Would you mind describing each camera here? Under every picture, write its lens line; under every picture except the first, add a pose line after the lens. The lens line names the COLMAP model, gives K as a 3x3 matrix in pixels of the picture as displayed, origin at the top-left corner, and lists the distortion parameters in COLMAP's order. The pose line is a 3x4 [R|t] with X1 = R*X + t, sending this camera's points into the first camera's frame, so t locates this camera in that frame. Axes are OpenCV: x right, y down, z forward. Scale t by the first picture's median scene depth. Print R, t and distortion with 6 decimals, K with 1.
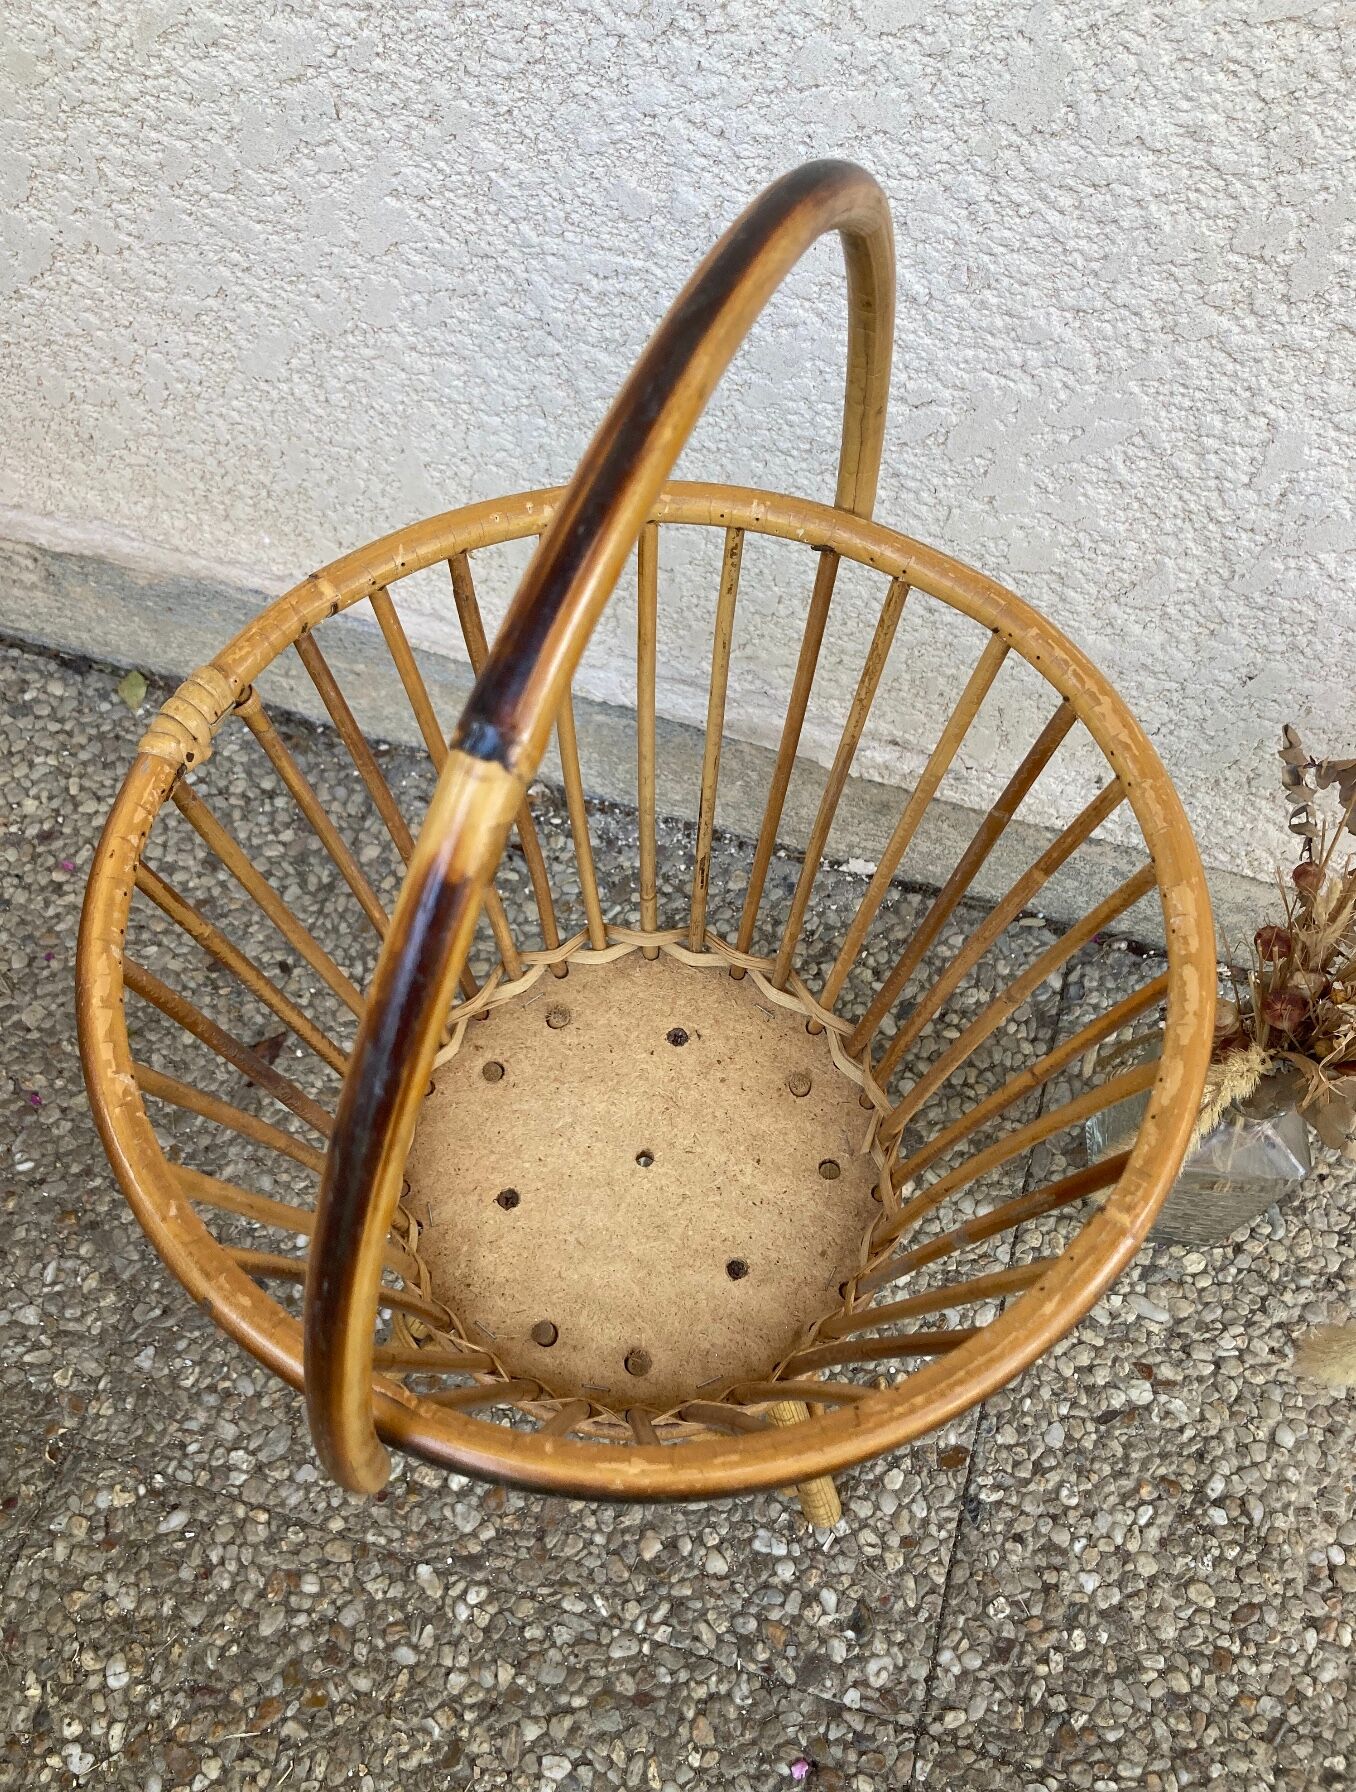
lens RADIAL K [[1501.7, 0, 677.1], [0, 1501.7, 865.9], [0, 0, 1]] dist [0.004290, 0.001713]
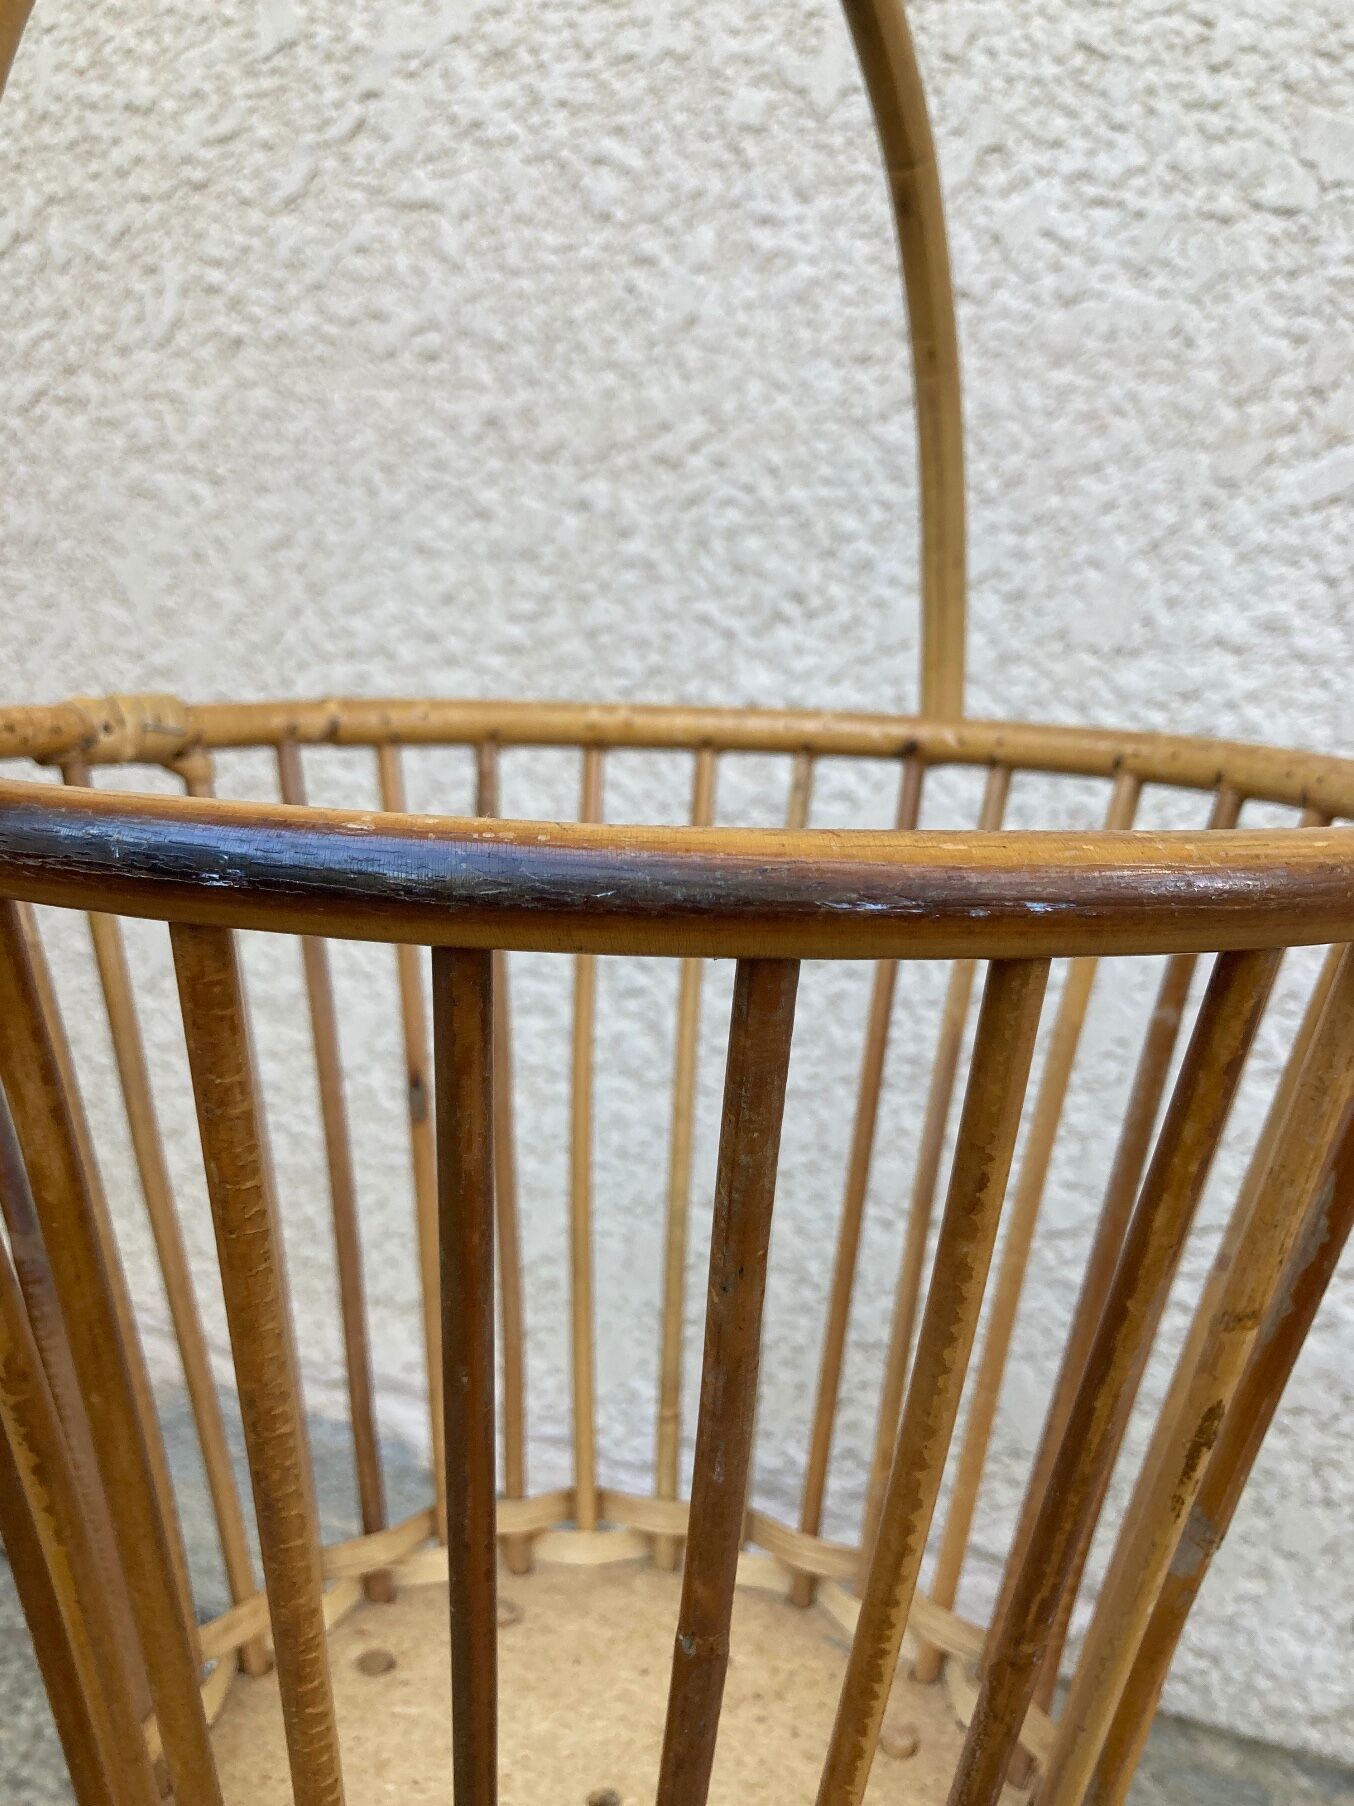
lens RADIAL K [[1517.3, 0, 680.0], [0, 1517.3, 921.8], [0, 0, 1]] dist [-0.005486, 0.007891]
pose [[0.992728, 0.037335, -0.114443, 0.043682], [-0.112317, 0.629333, -0.768977, 0.317738], [0.043312, 0.776238, 0.628950, 0.315732]]
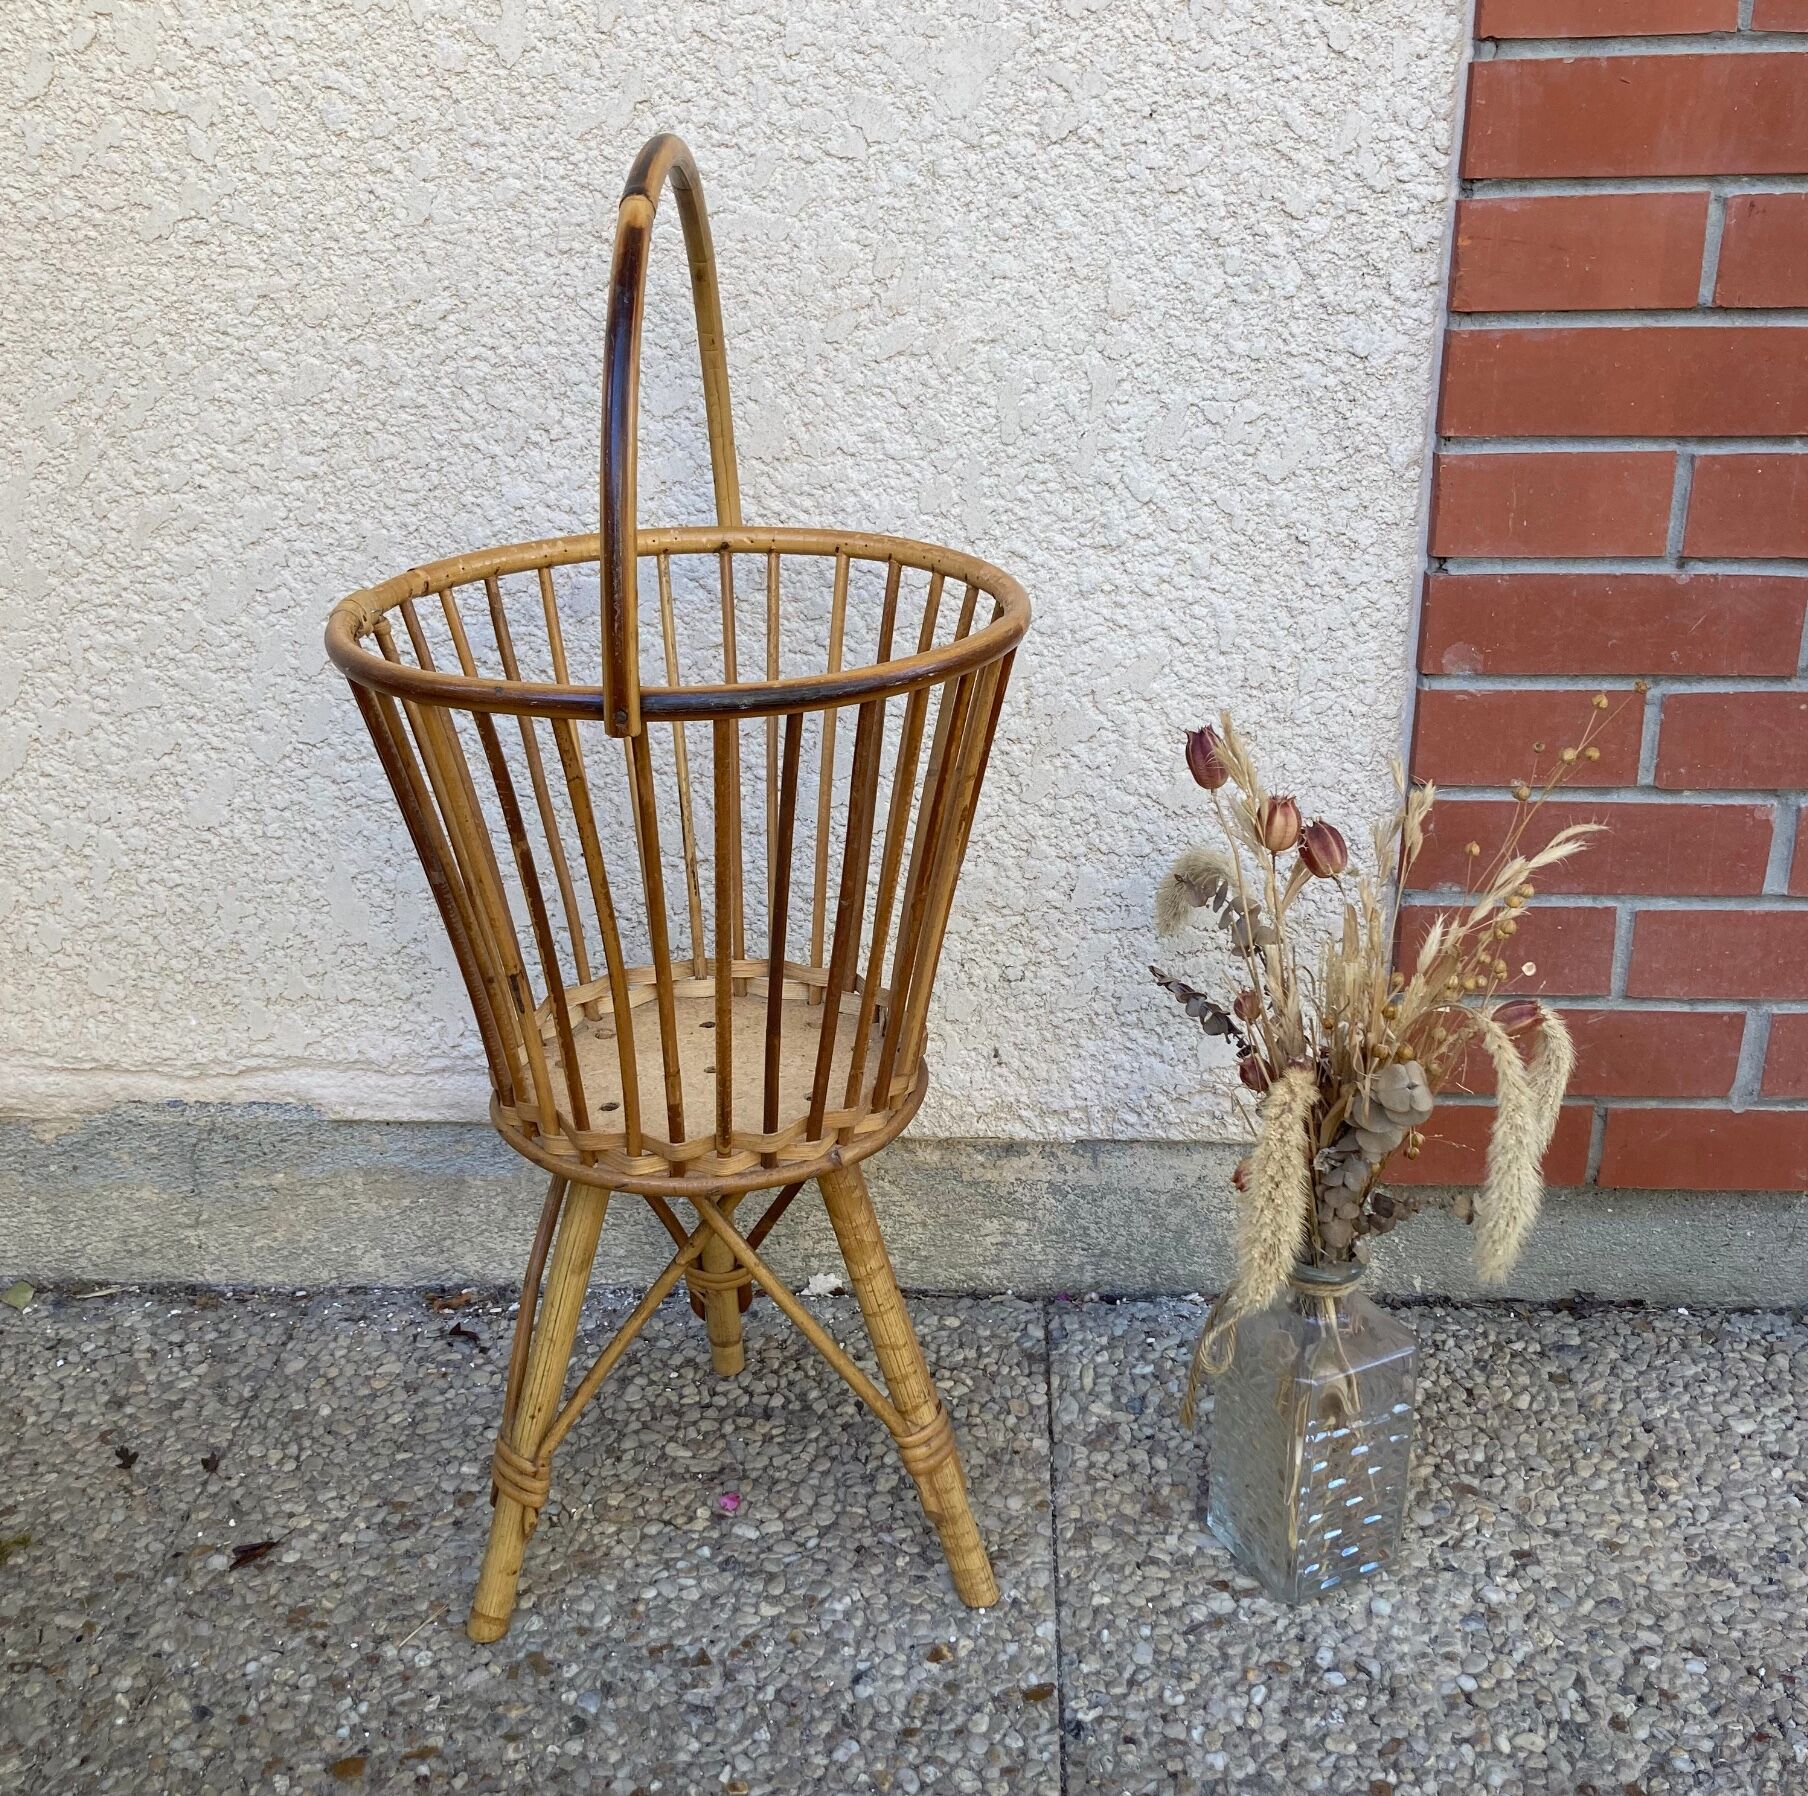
lens RADIAL K [[1949.1, 0, 896.6], [0, 1949.1, 891.0], [0, 0, 1]] dist [0.009733, 0.000000]
pose [[0.968560, -0.128290, 0.213152, -0.081791], [0.233998, 0.760728, -0.605424, 0.724456], [-0.084481, 0.636266, 0.766830, -0.170201]]
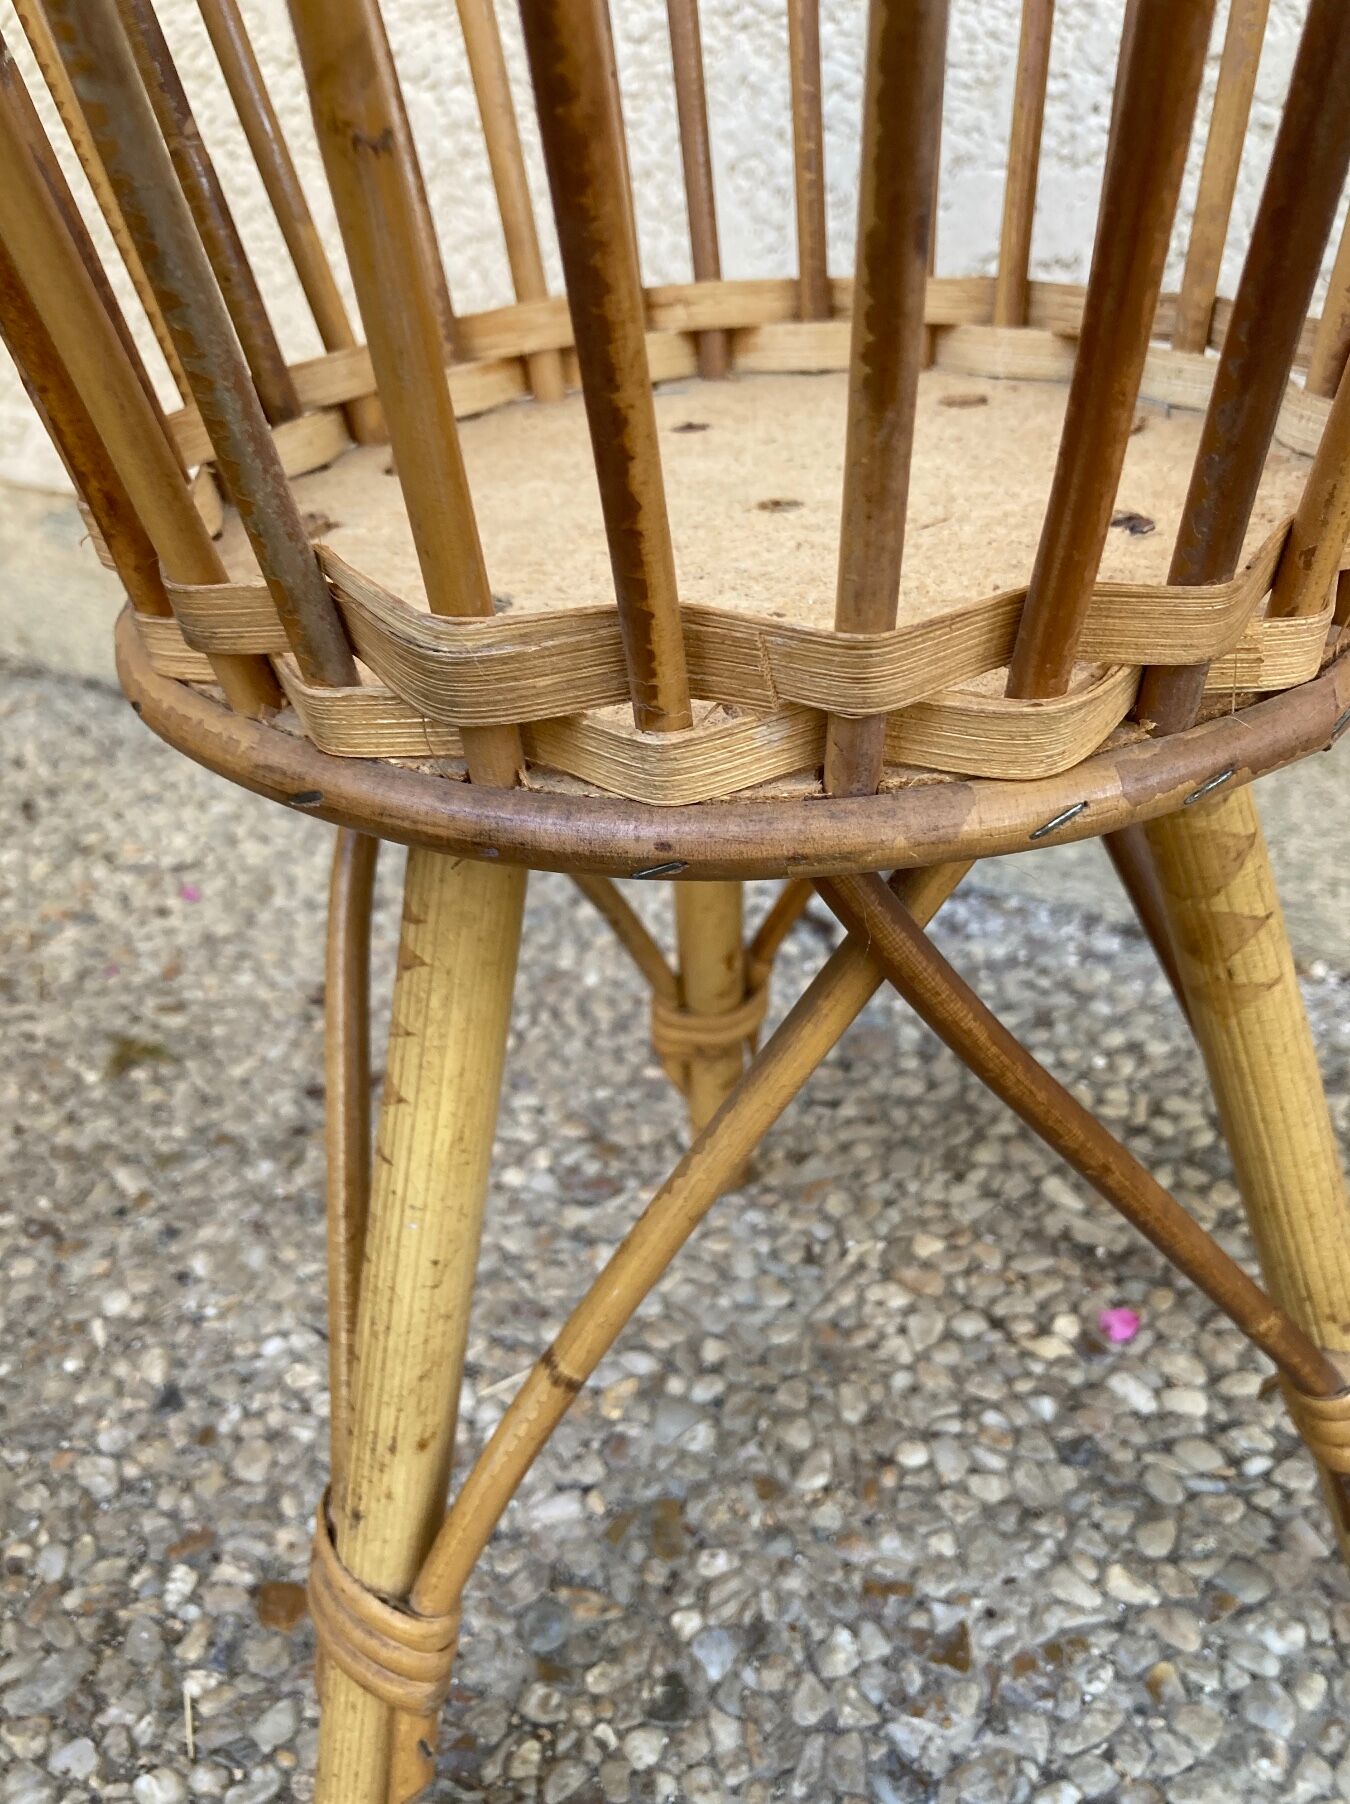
lens RADIAL K [[1515.7, 0, 704.3], [0, 1515.7, 925.0], [0, 0, 1]] dist [-0.005486, 0.007891]
pose [[0.957768, 0.057198, -0.281796, 0.040469], [-0.182645, 0.877935, -0.442574, 0.354147], [0.222084, 0.475352, 0.851304, 0.551605]]
